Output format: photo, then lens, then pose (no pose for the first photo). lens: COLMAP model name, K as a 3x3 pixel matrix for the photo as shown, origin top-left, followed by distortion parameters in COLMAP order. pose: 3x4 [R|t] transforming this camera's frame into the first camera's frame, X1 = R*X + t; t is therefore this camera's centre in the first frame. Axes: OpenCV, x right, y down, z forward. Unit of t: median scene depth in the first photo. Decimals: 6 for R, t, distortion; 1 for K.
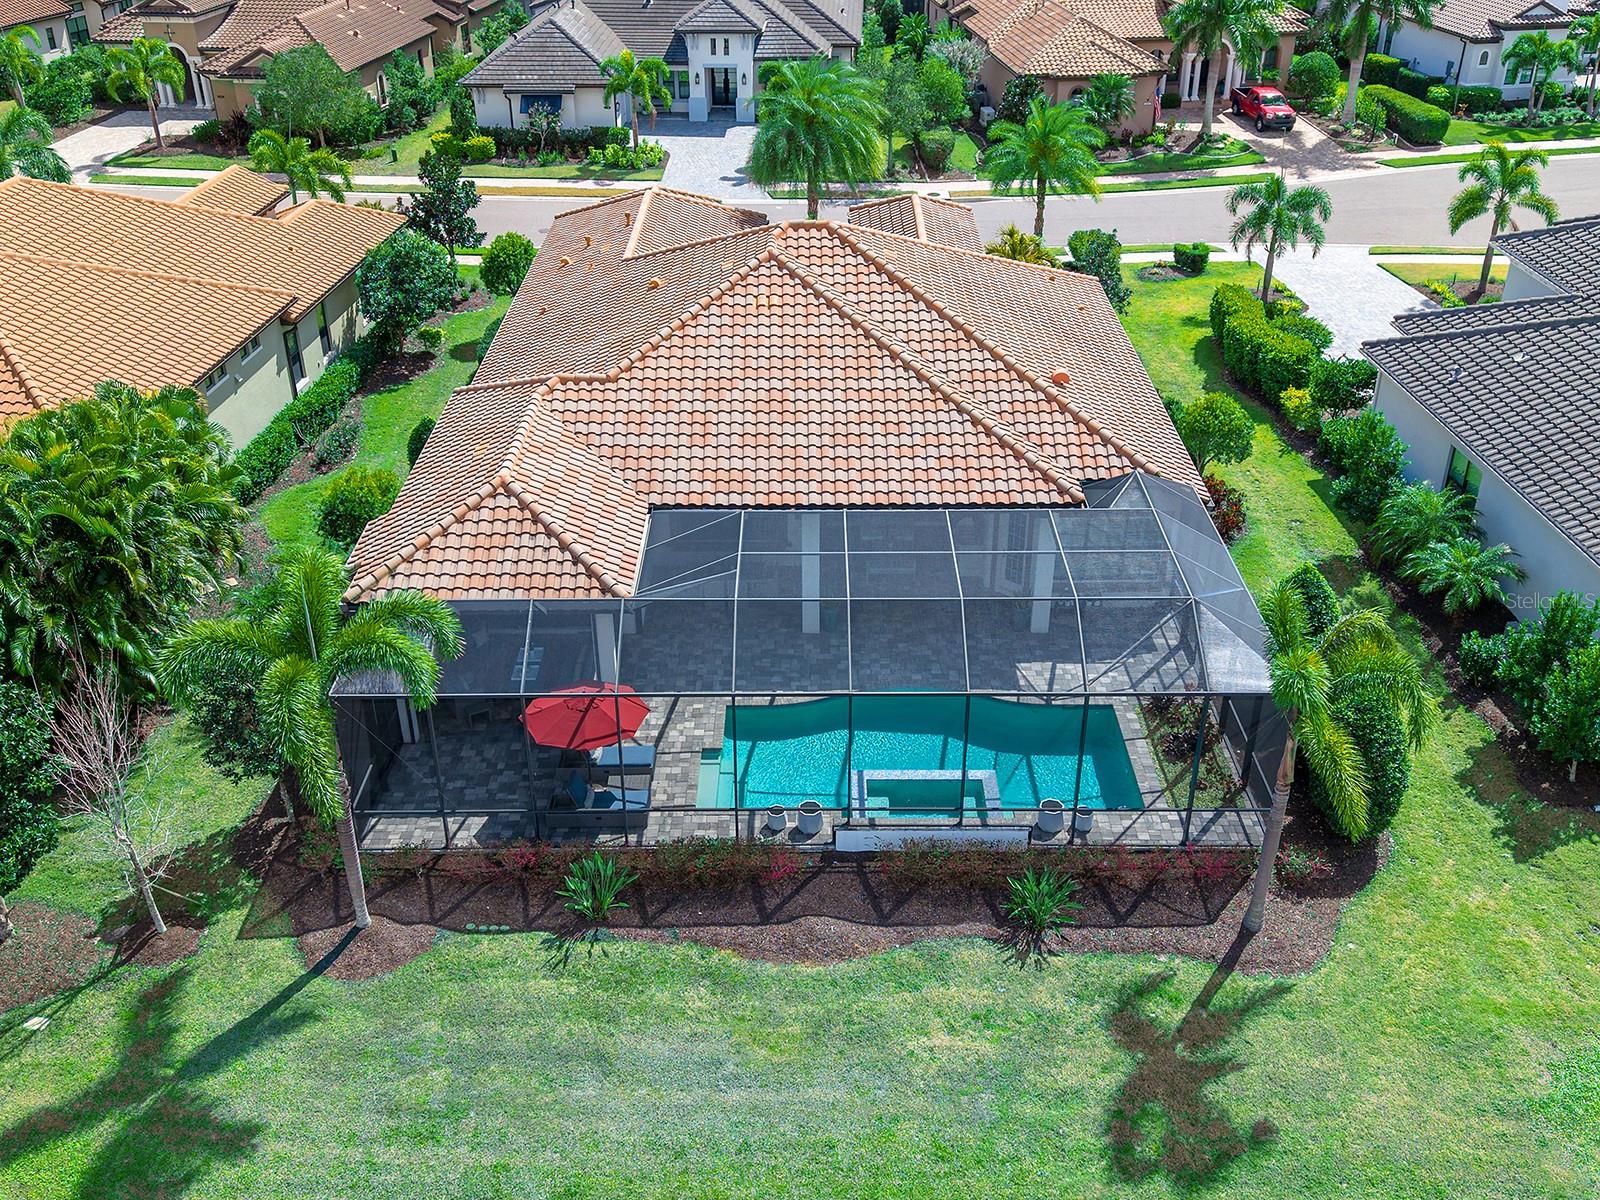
lens RADIAL K [[1651.4, 0, 800.0], [0, 1651.4, 600.0], [0, 0, 1]] dist [0.202972, -0.614466]
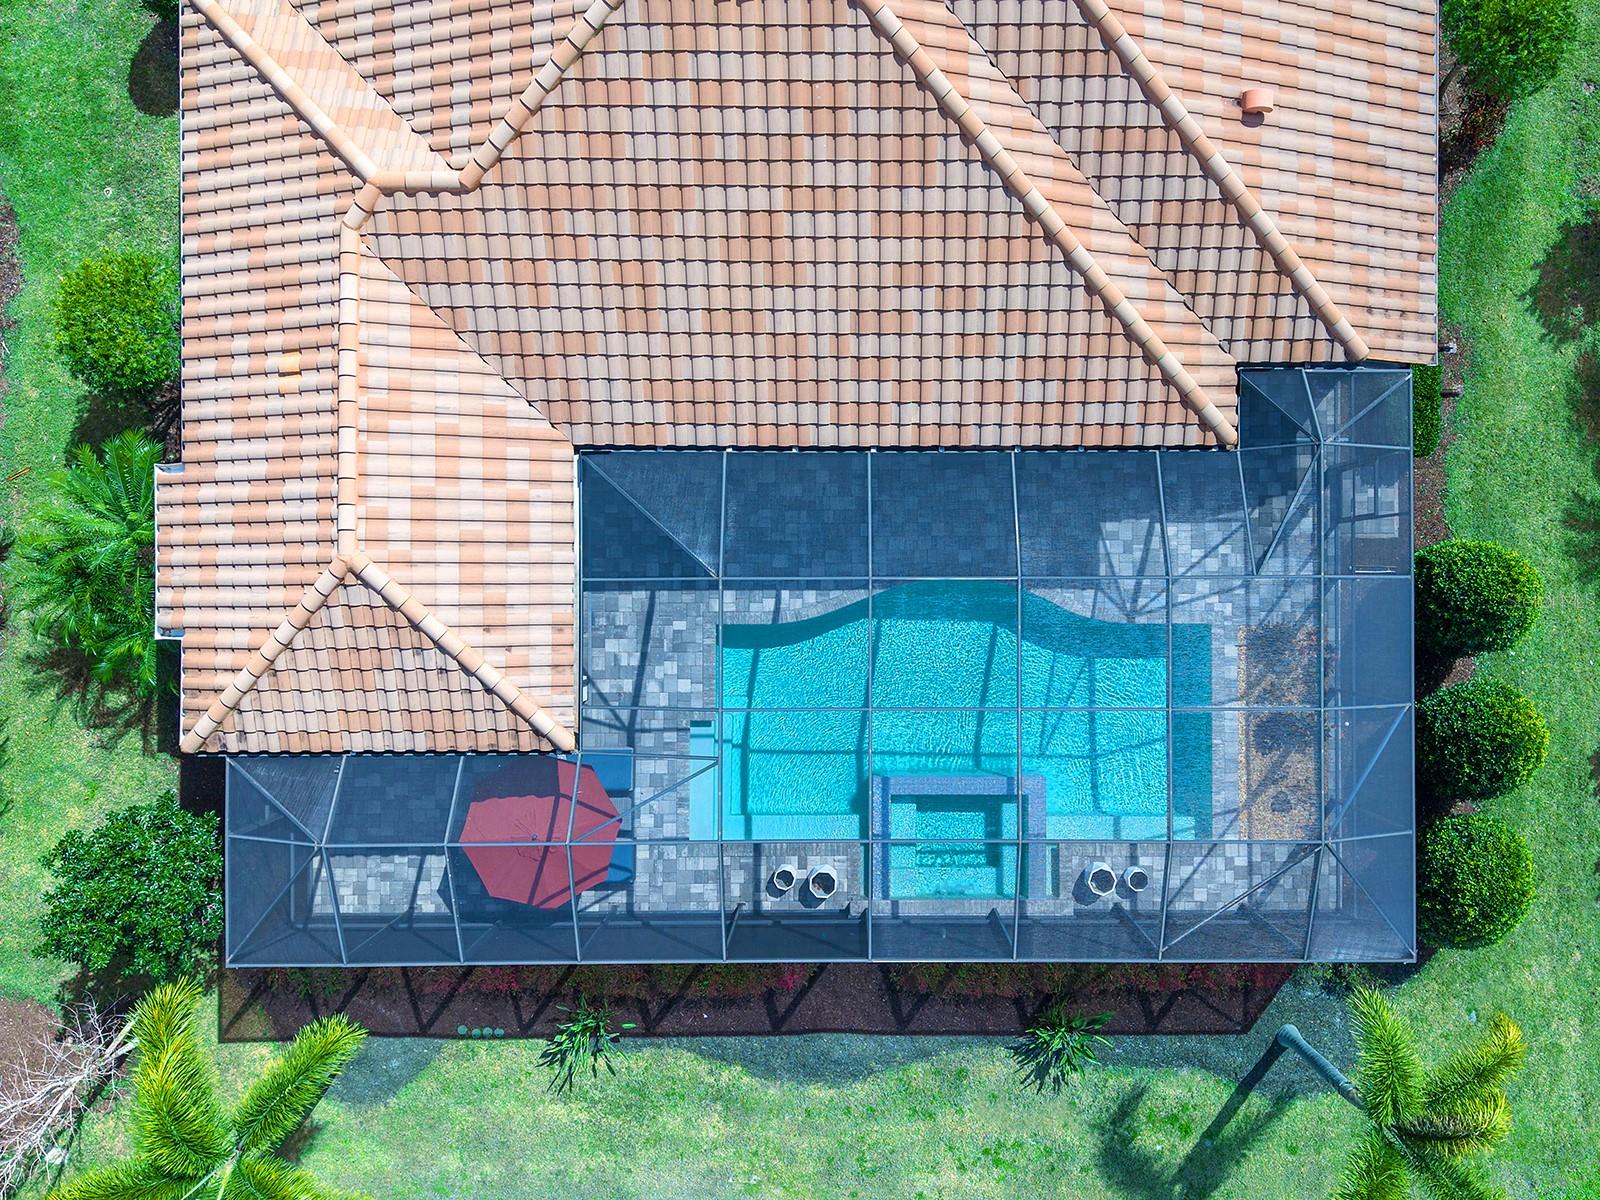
lens RADIAL K [[1587.1, 0, 867.6], [0, 1587.1, 583.4], [0, 0, 1]] dist [0.157353, -0.393823]
pose [[0.999888, -0.004310, 0.014325, 0.019243], [-0.010765, 0.457649, 0.889068, -0.728927], [-0.010388, -0.889122, 0.457551, 0.806127]]
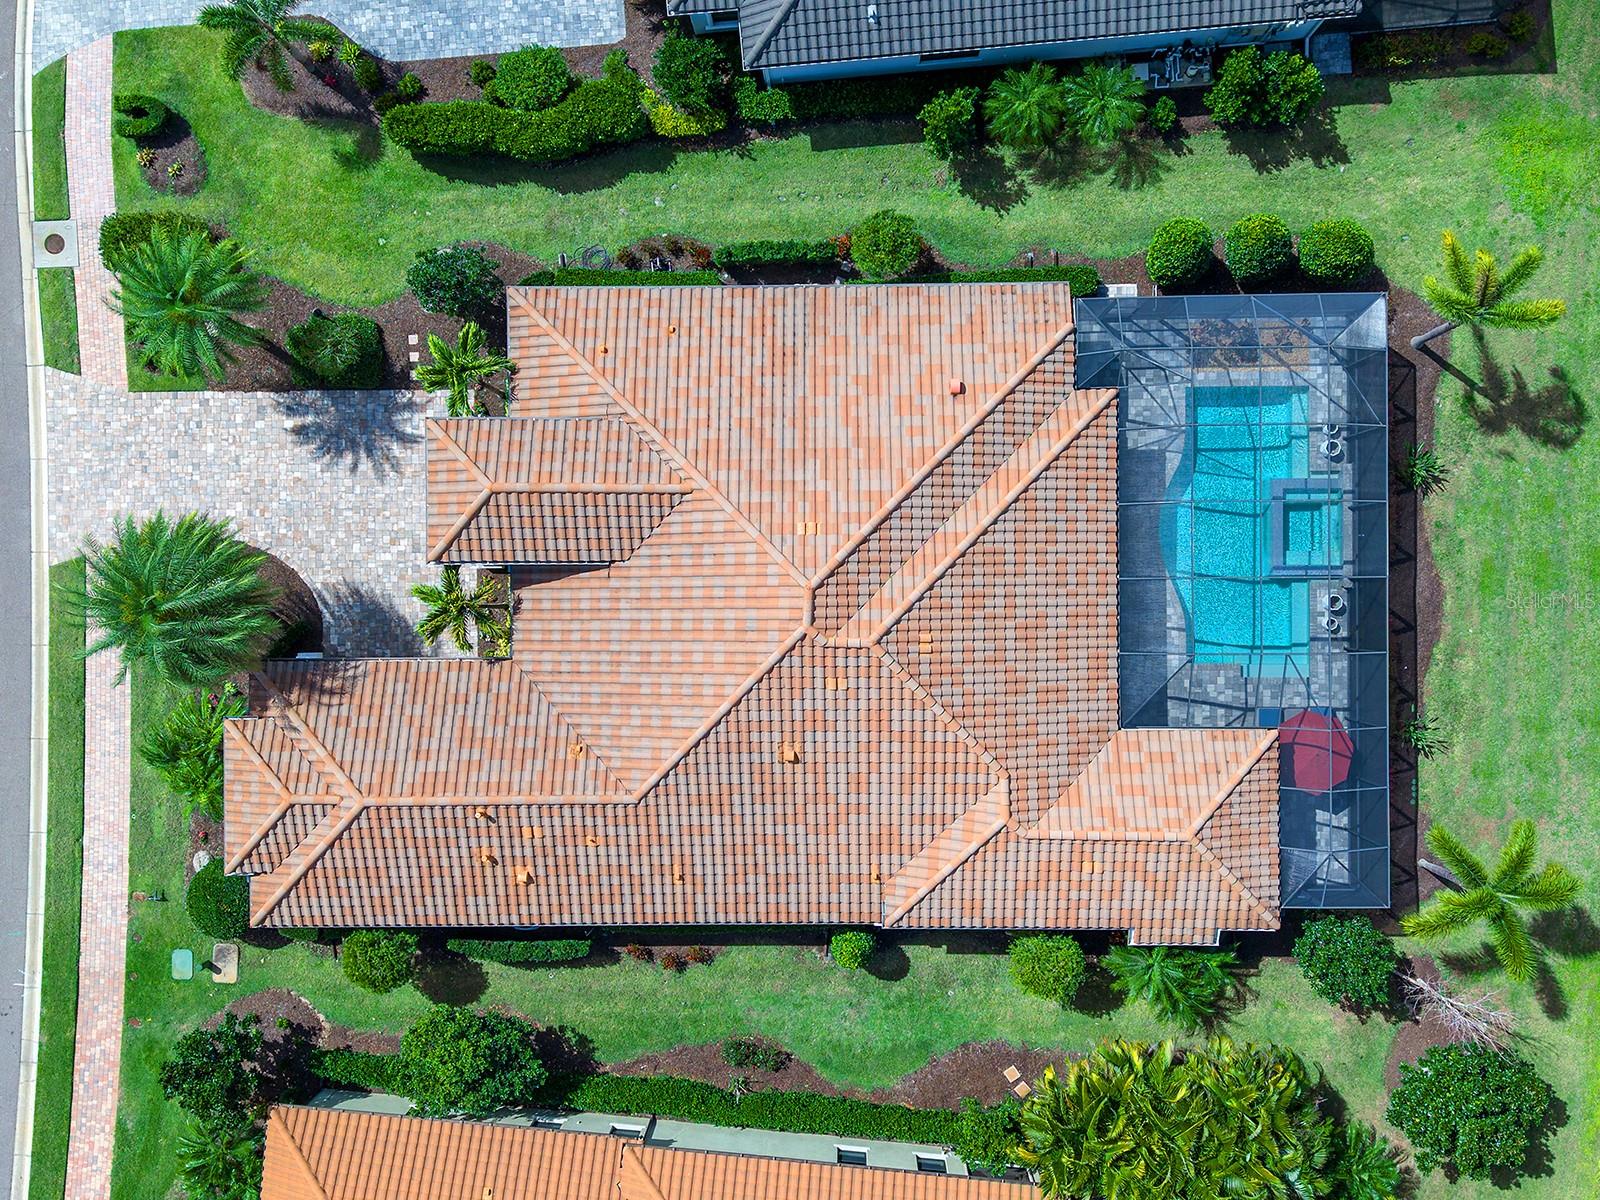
lens RADIAL K [[1651.4, 0, 800.0], [0, 1651.4, 600.0], [0, 0, 1]] dist [0.202972, -0.614466]
pose [[-0.008585, -0.999961, -0.002146, 0.017221], [0.469359, -0.005925, 0.882988, -1.597253], [-0.882966, 0.006574, 0.469391, 0.748029]]
